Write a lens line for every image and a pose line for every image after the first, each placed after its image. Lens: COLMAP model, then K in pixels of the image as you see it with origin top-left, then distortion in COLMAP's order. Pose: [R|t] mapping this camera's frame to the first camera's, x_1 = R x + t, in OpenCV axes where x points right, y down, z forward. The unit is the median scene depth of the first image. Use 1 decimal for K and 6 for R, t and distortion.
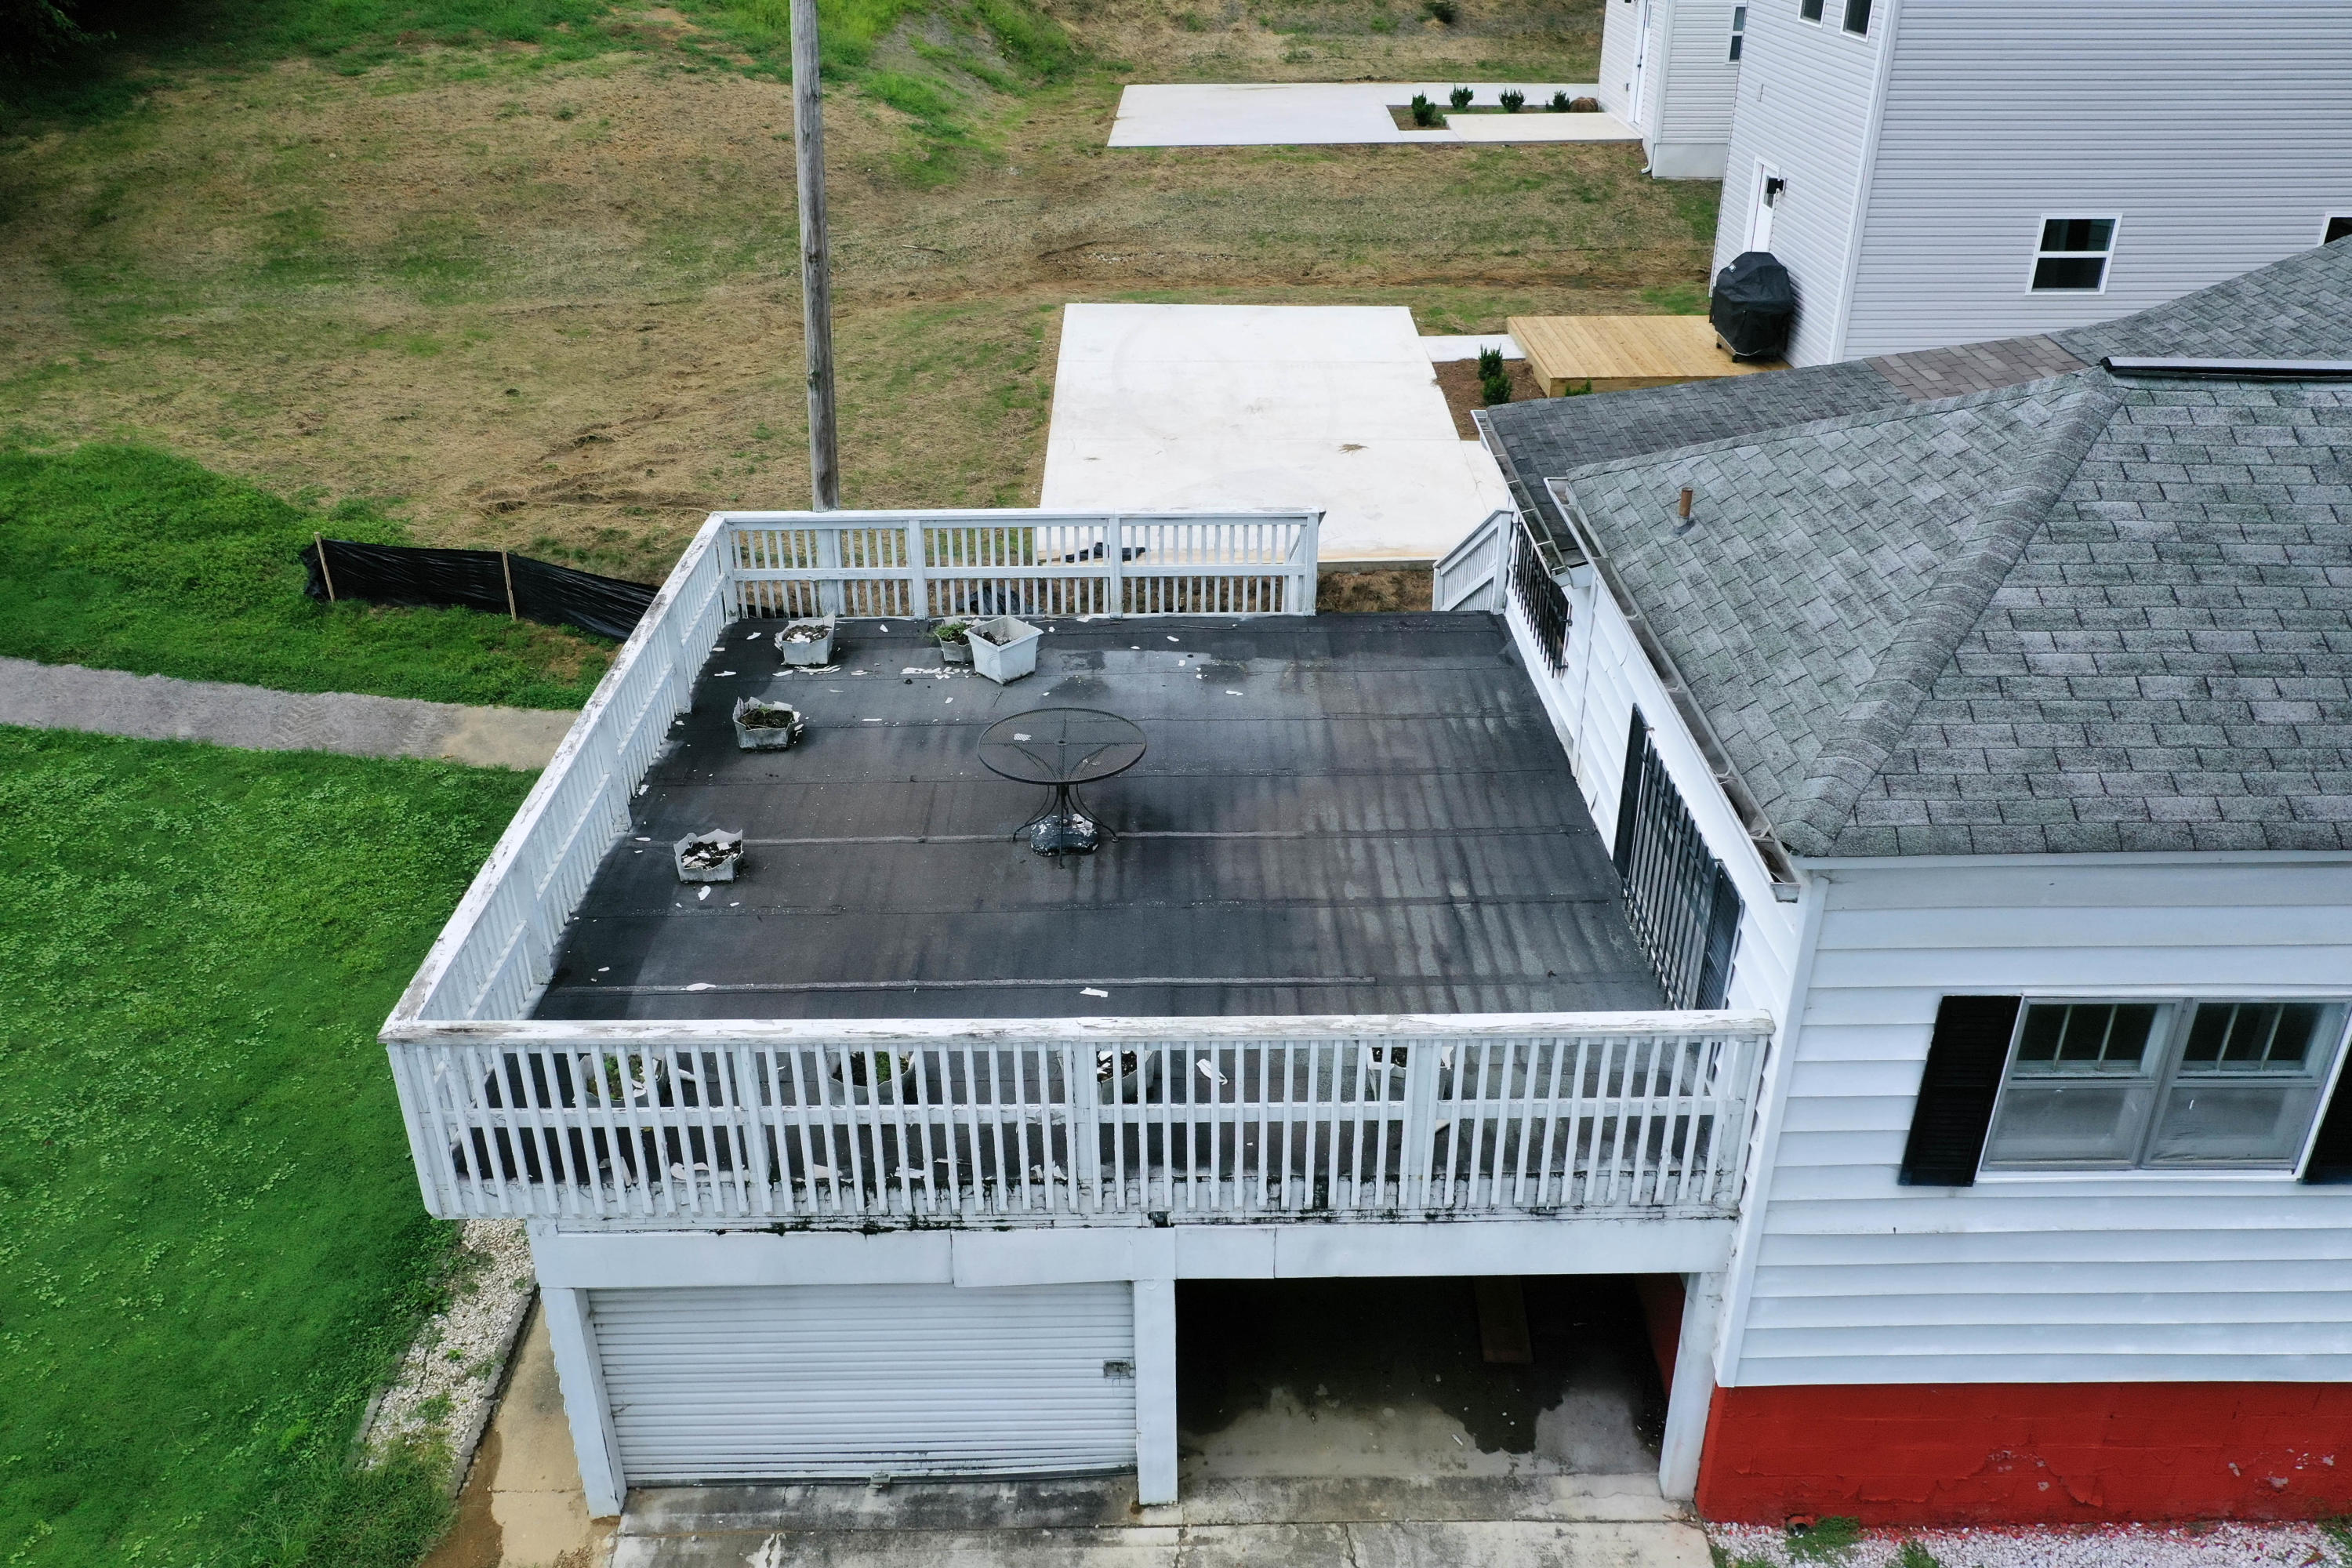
lens RADIAL K [[1852.7, 0, 1176.0], [0, 1852.7, 784.0], [0, 0, 1]] dist [-0.003474, 0.002104]
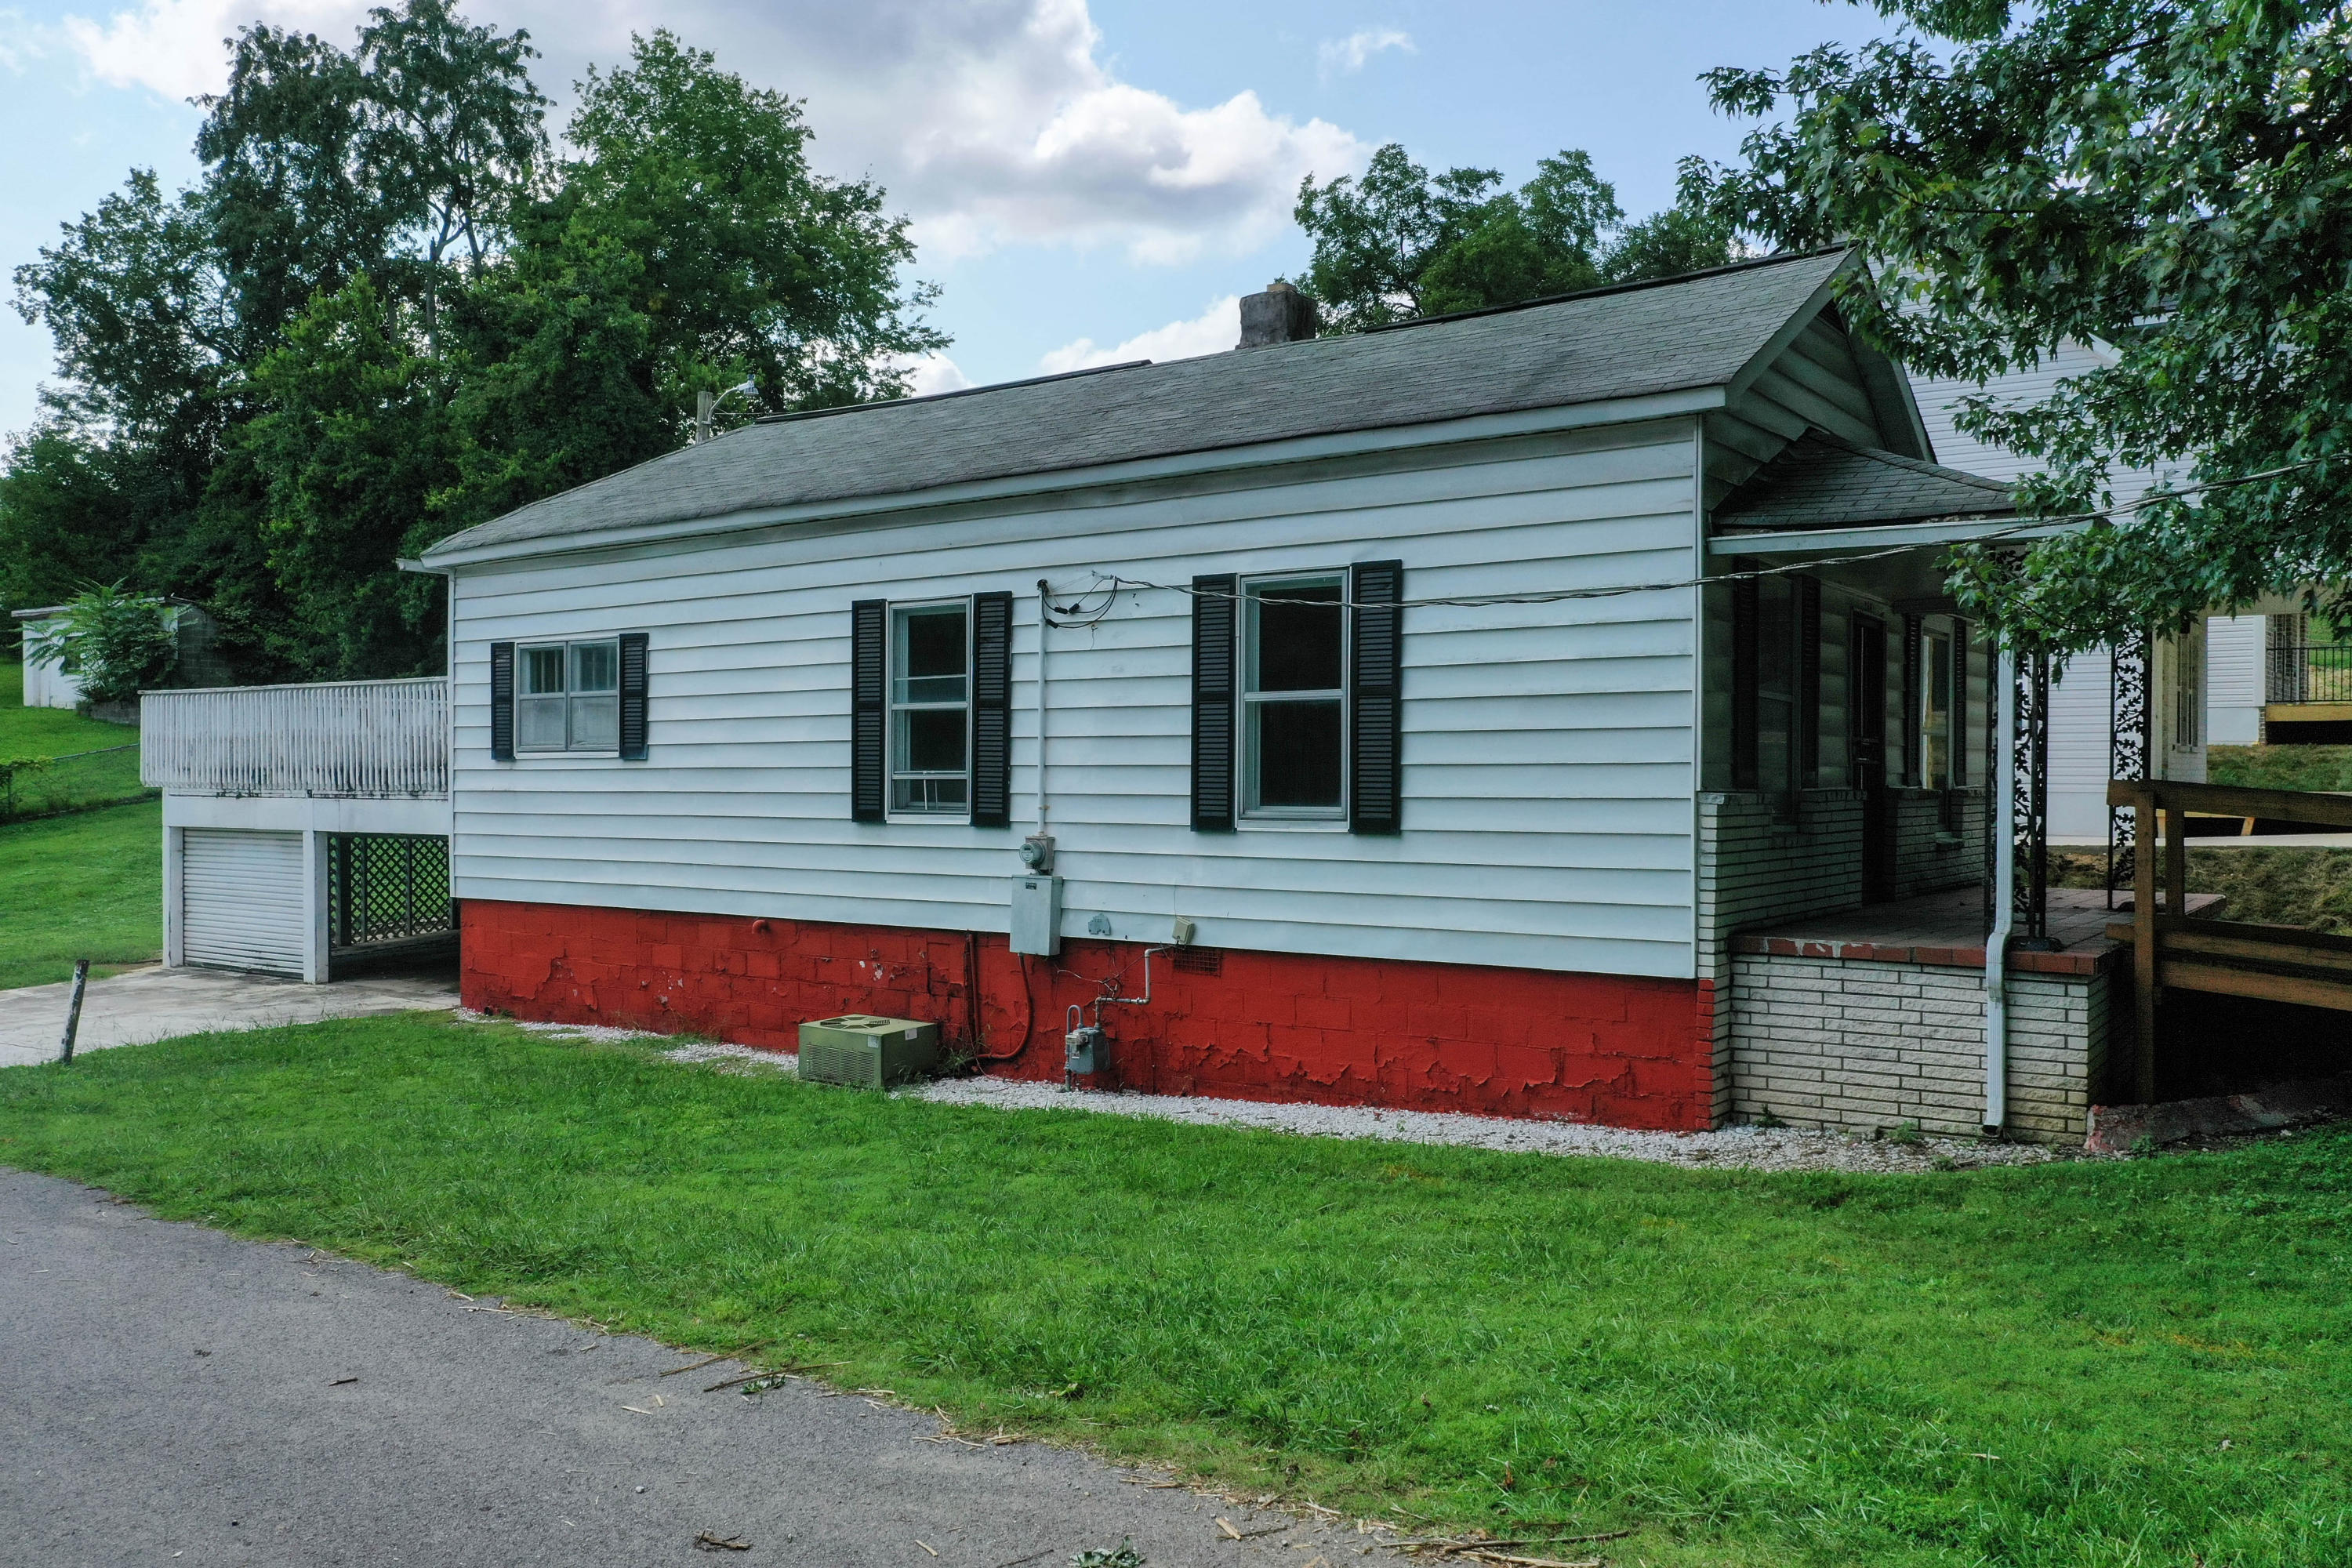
lens RADIAL K [[1852.7, 0, 1176.0], [0, 1852.7, 784.0], [0, 0, 1]] dist [-0.003474, 0.002104]
pose [[0.807427, 0.009953, -0.589883, 2.070870], [-0.276885, 0.889293, -0.363994, 0.730681], [0.520957, 0.457229, 0.720795, -0.023208]]
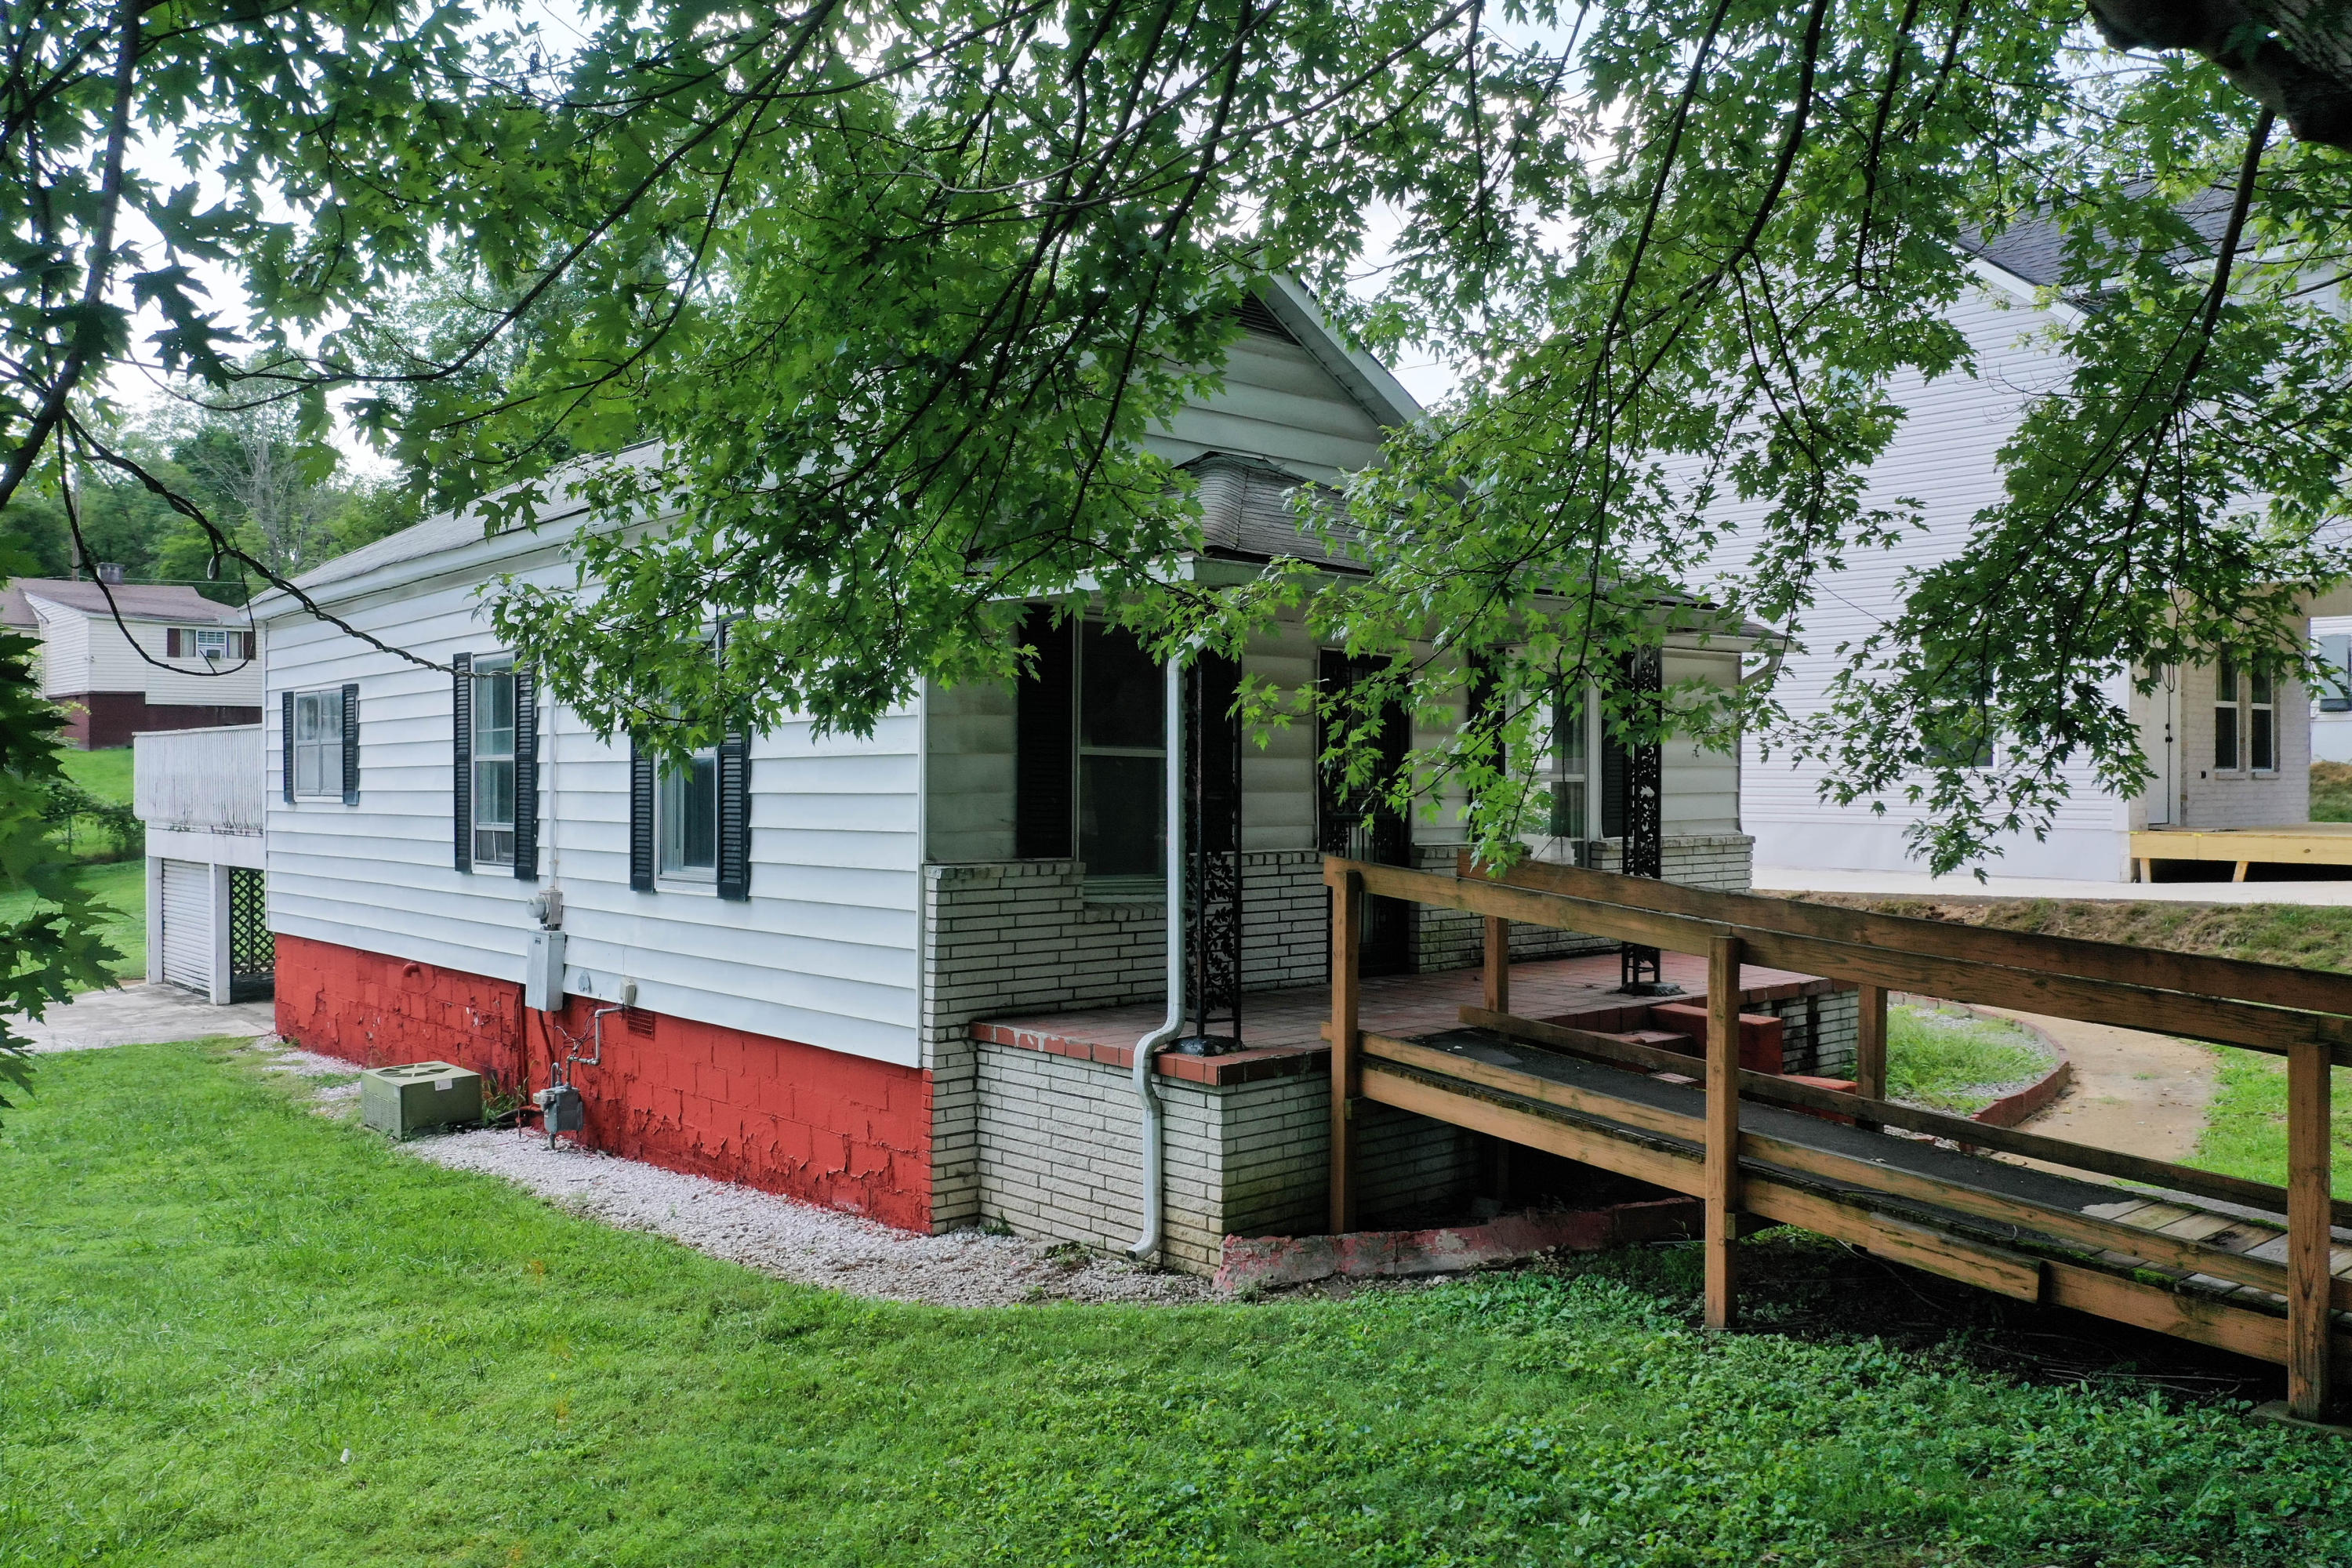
lens RADIAL K [[1852.7, 0, 1176.0], [0, 1852.7, 784.0], [0, 0, 1]] dist [-0.003474, 0.002104]
pose [[0.660651, 0.006184, -0.750668, 2.531641], [-0.347242, 0.889074, -0.298278, 0.456120], [0.665555, 0.457721, 0.589515, 0.420718]]
